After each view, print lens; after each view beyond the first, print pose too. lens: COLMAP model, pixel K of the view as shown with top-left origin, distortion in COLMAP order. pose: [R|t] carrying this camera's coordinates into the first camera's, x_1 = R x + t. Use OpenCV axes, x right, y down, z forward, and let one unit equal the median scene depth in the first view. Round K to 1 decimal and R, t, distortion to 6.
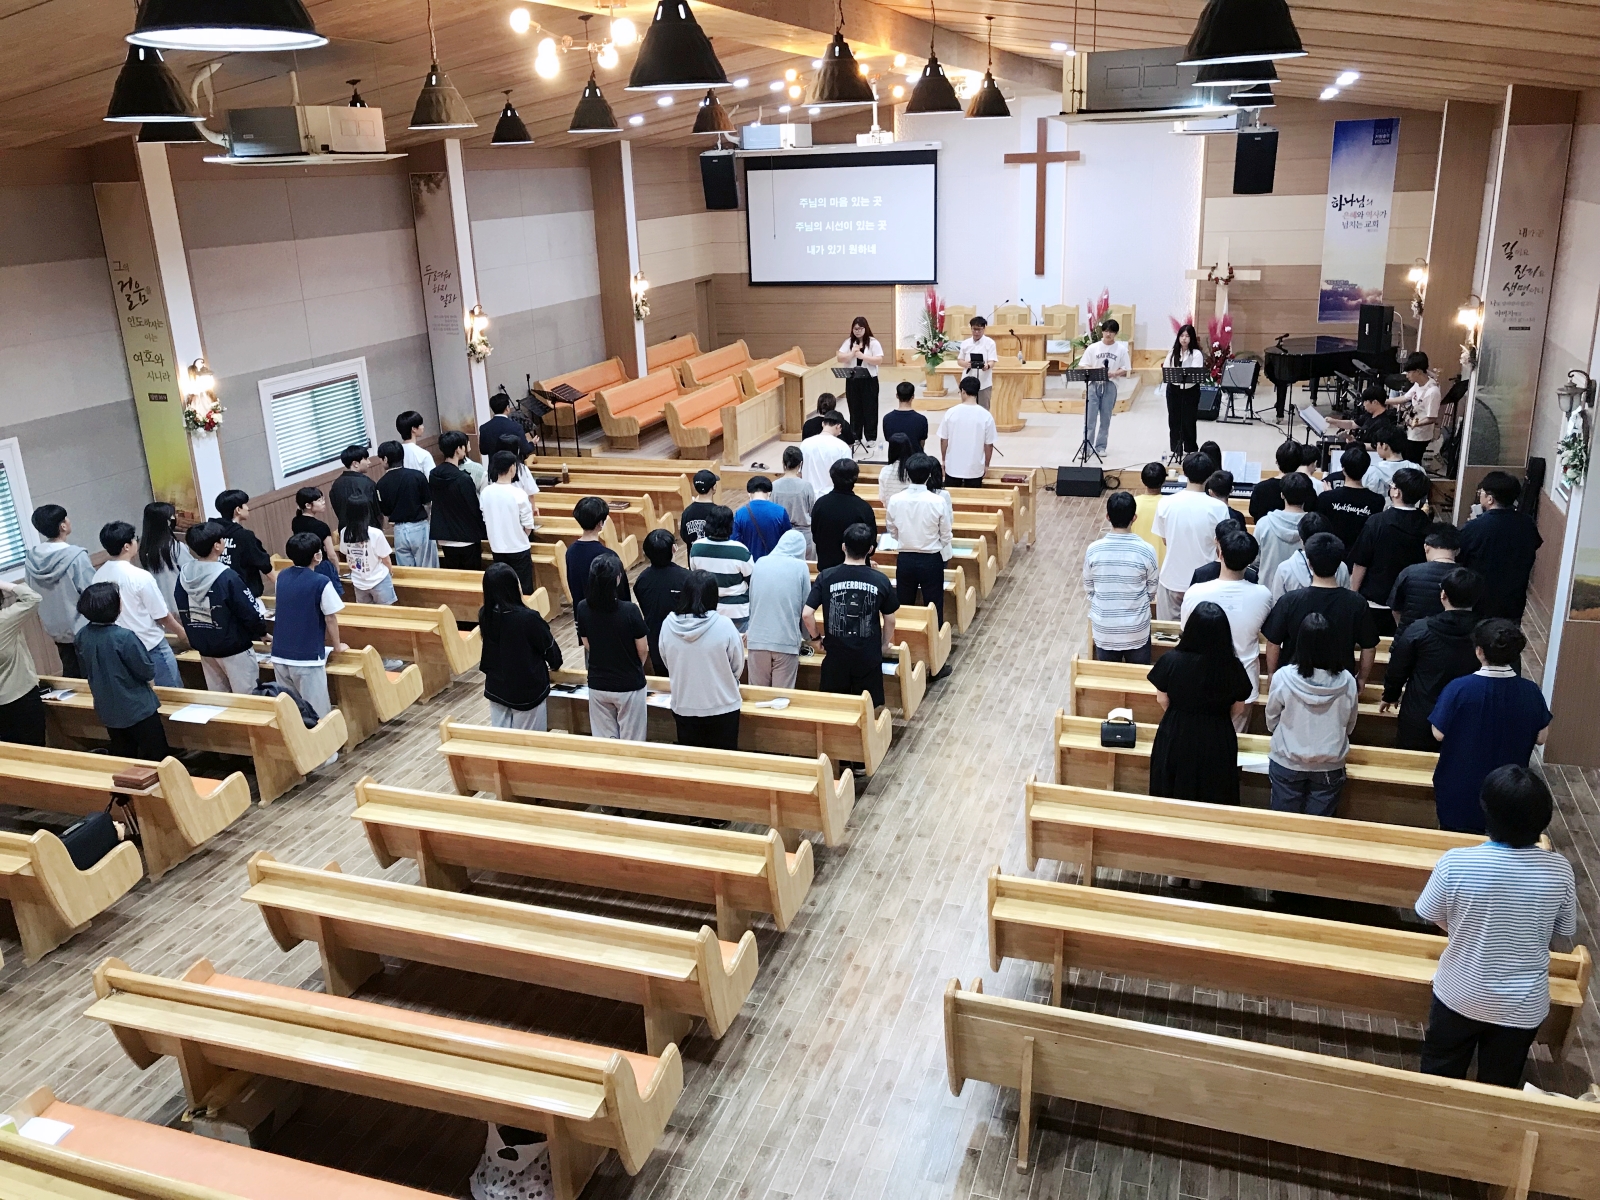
lens RADIAL K [[1321.6, 0, 786.9], [0, 1321.6, 595.8], [0, 0, 1]] dist [0.014916, -0.019178]
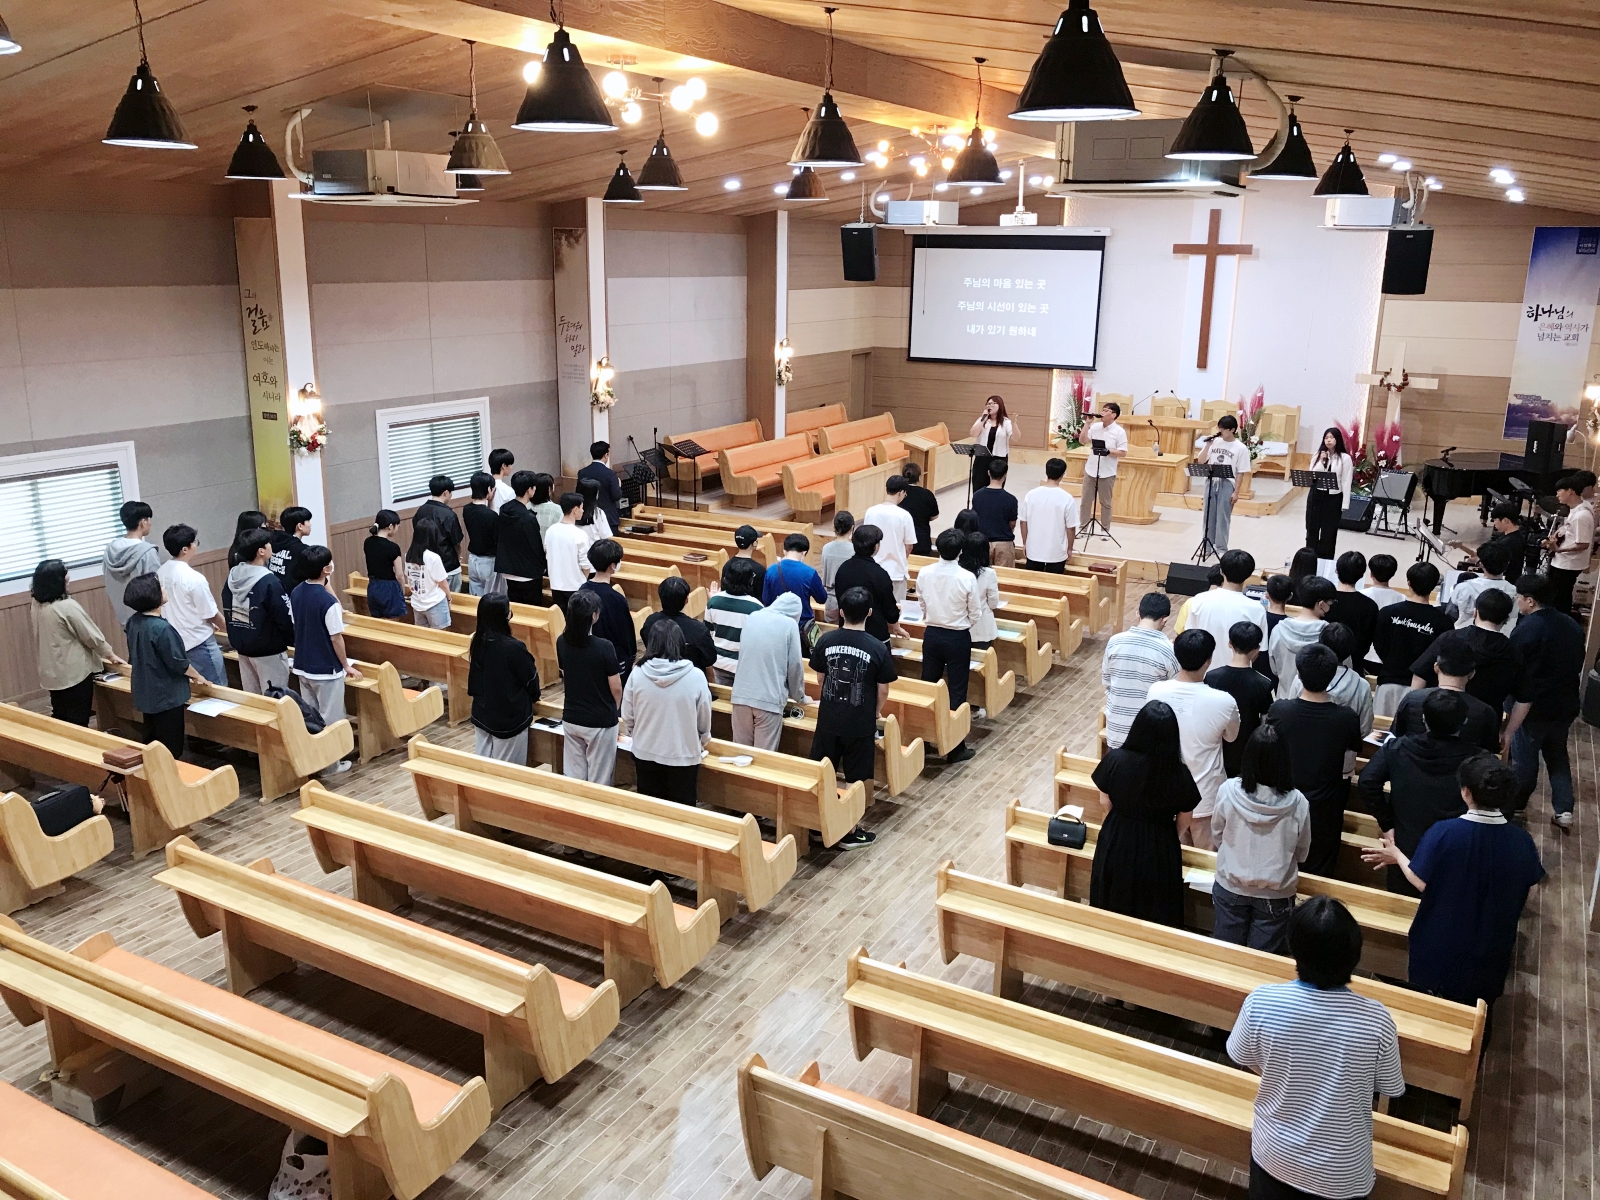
lens RADIAL K [[1321.6, 0, 797.4], [0, 1321.6, 595.1], [0, 0, 1]] dist [0.014916, -0.019178]
pose [[0.981362, 0.096109, -0.166408, 0.172973], [-0.105817, 0.993104, -0.050473, 0.004034], [0.160409, 0.067141, 0.984764, 0.026875]]
